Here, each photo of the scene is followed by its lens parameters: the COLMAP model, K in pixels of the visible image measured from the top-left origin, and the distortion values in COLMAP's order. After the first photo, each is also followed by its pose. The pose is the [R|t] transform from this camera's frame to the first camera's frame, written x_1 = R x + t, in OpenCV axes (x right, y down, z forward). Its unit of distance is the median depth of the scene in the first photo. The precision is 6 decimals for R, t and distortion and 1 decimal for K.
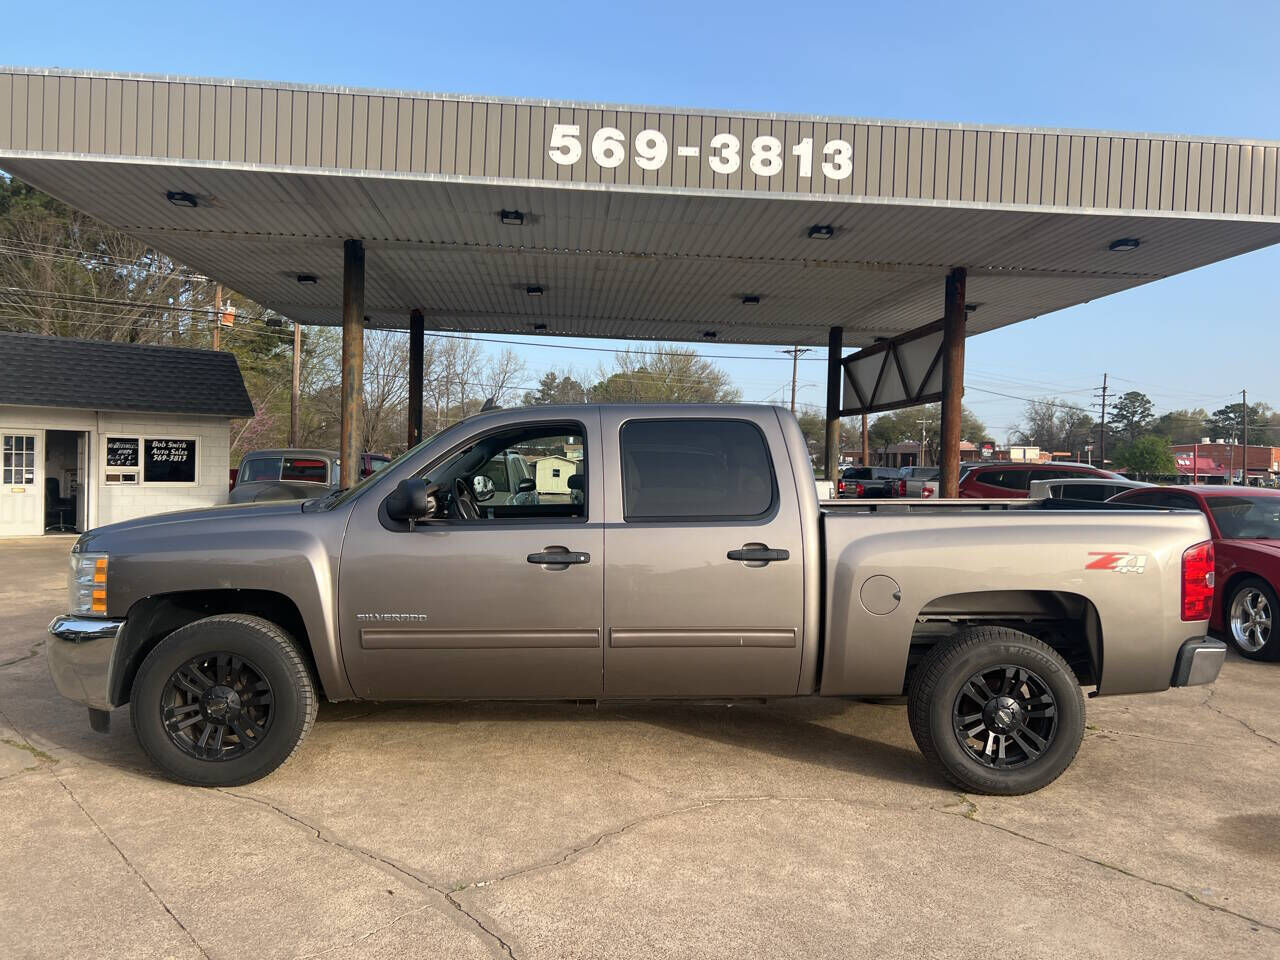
lens RADIAL K [[943.4, 0, 637.3], [0, 943.4, 481.0], [0, 0, 1]] dist [0.029575, -0.017501]
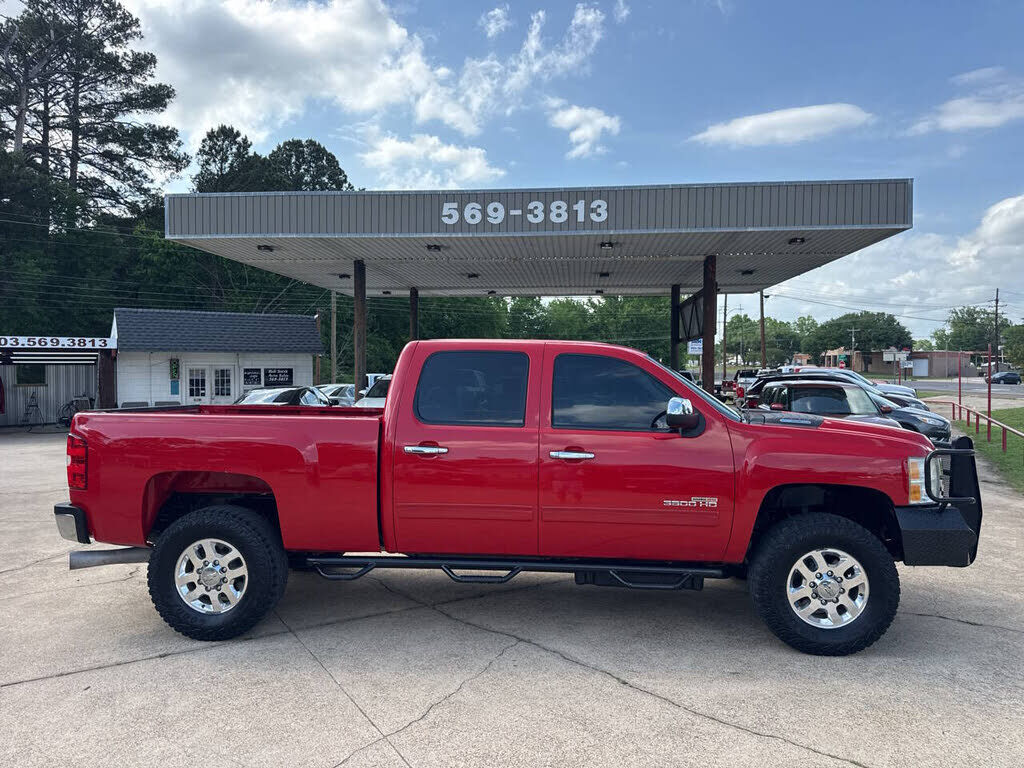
lens RADIAL K [[711.6, 0, 513.7], [0, 711.6, 376.8], [0, 0, 1]] dist [0.022884, -0.030905]
pose [[0.984488, -0.021658, -0.174110, 0.257417], [0.020403, 0.999751, -0.008997, -0.014226], [0.174262, 0.005305, 0.984685, -0.329815]]
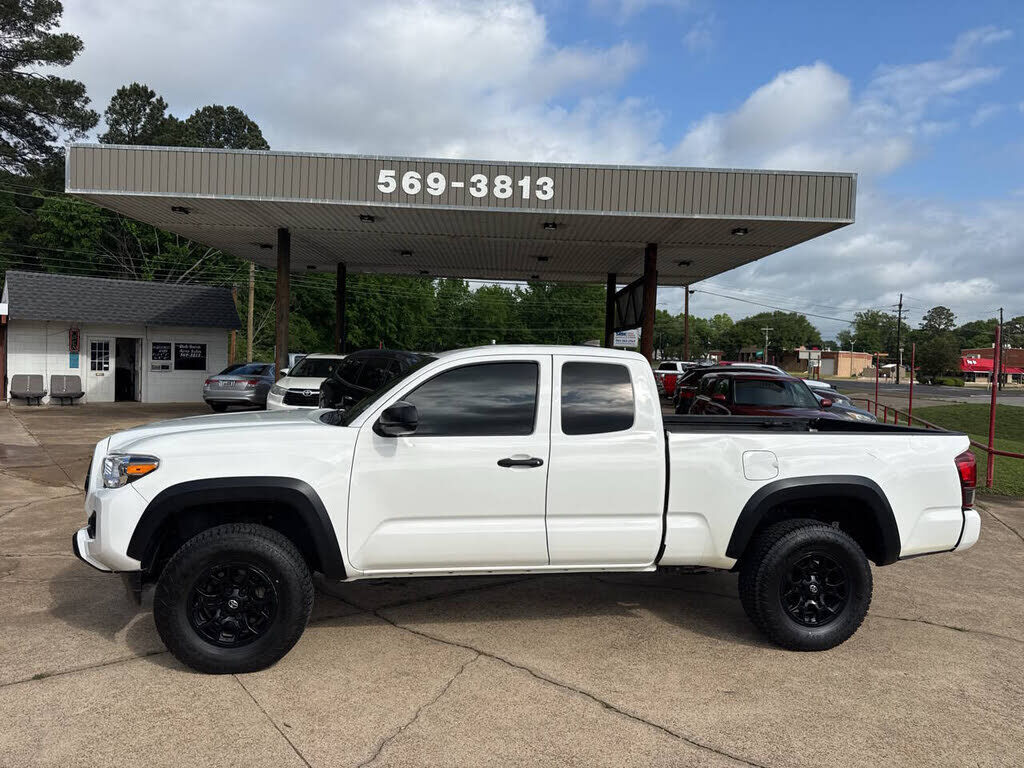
lens RADIAL K [[711.6, 0, 506.7], [0, 711.6, 379.1], [0, 0, 1]] dist [0.022884, -0.030905]
pose [[0.997048, 0.012017, -0.075841, 0.224111], [-0.011177, 0.999871, 0.011492, -0.006343], [0.075969, -0.010611, 0.997054, -0.273669]]
